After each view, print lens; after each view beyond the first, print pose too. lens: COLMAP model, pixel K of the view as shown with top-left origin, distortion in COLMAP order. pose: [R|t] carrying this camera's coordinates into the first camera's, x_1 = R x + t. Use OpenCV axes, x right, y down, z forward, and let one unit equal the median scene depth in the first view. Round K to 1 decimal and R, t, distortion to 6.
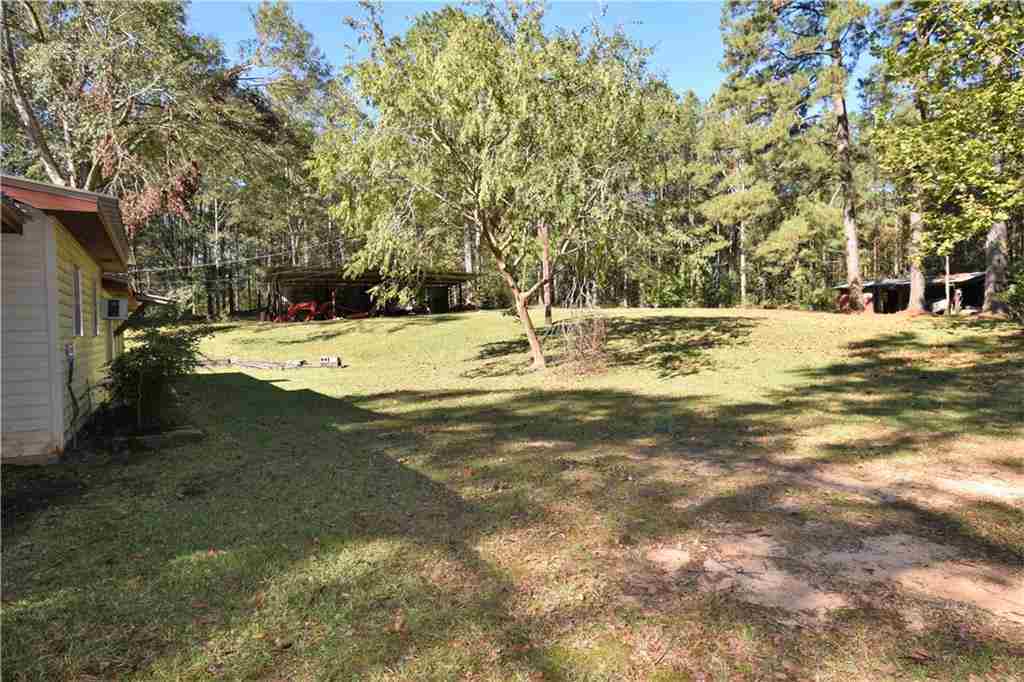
lens RADIAL K [[587.7, 0, 512.0], [0, 587.7, 341.0], [0, 0, 1]] dist [-0.004237, -0.000368]
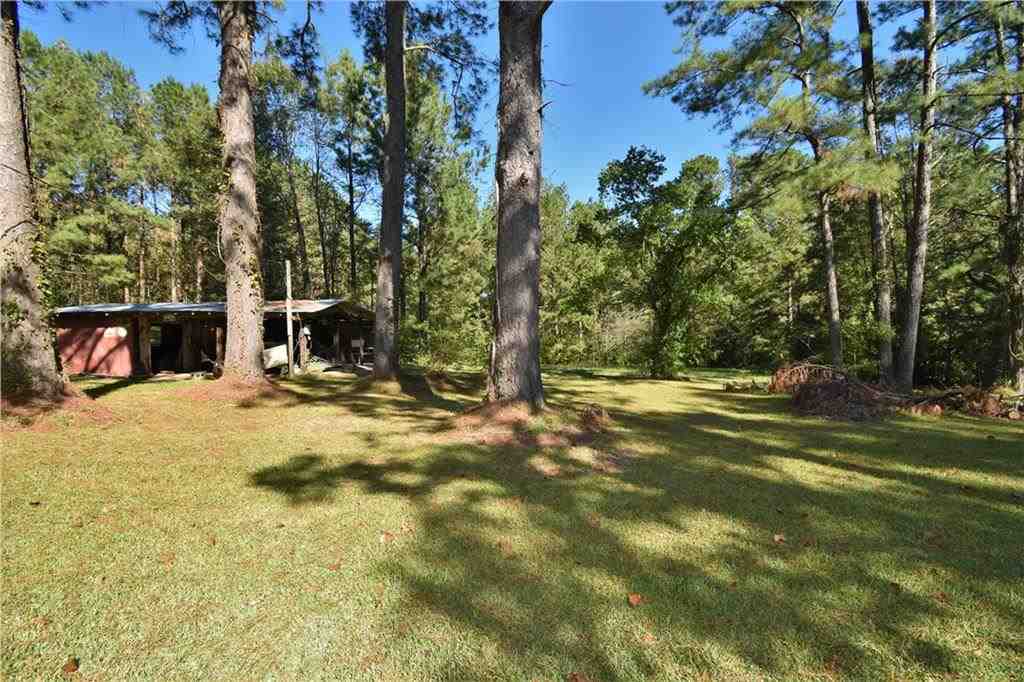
lens RADIAL K [[456.6, 0, 520.1], [0, 456.6, 341.5], [0, 0, 1]] dist [0.027489, -0.027890]
pose [[0.339297, -0.003904, 0.940671, 0.376659], [0.045310, 0.998899, -0.012197, -0.052303], [-0.939588, 0.046760, 0.339100, 0.582326]]
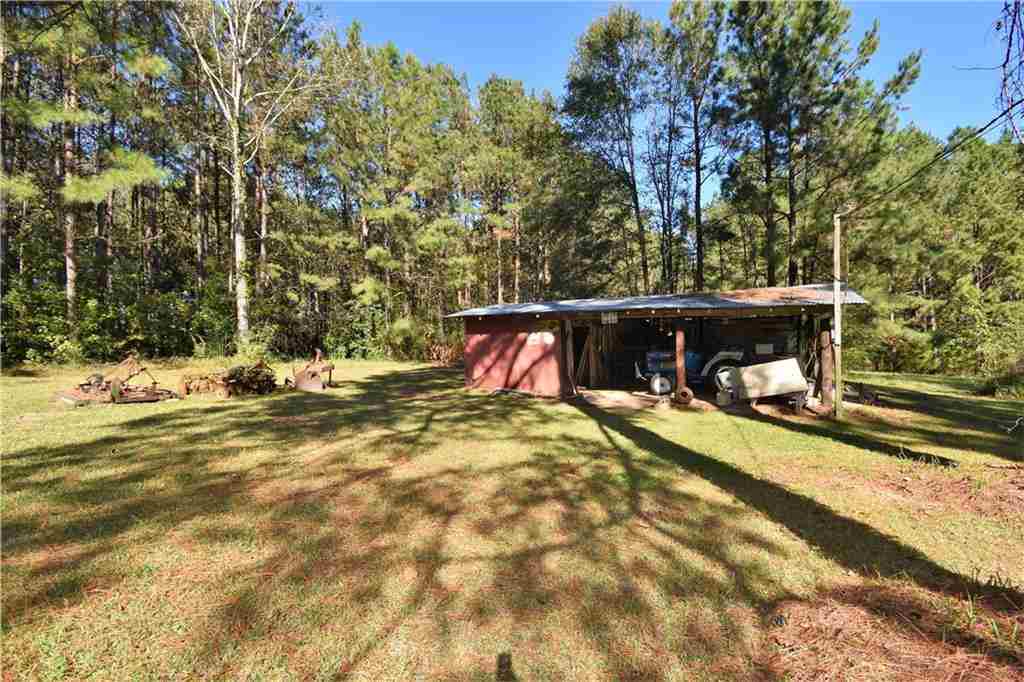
lens RADIAL K [[456.6, 0, 520.1], [0, 456.6, 341.5], [0, 0, 1]] dist [0.027489, -0.027890]
pose [[0.728692, -0.006463, 0.684811, 0.407532], [0.034013, 0.999063, -0.026764, -0.069505], [-0.683996, 0.042795, 0.728229, 0.808710]]
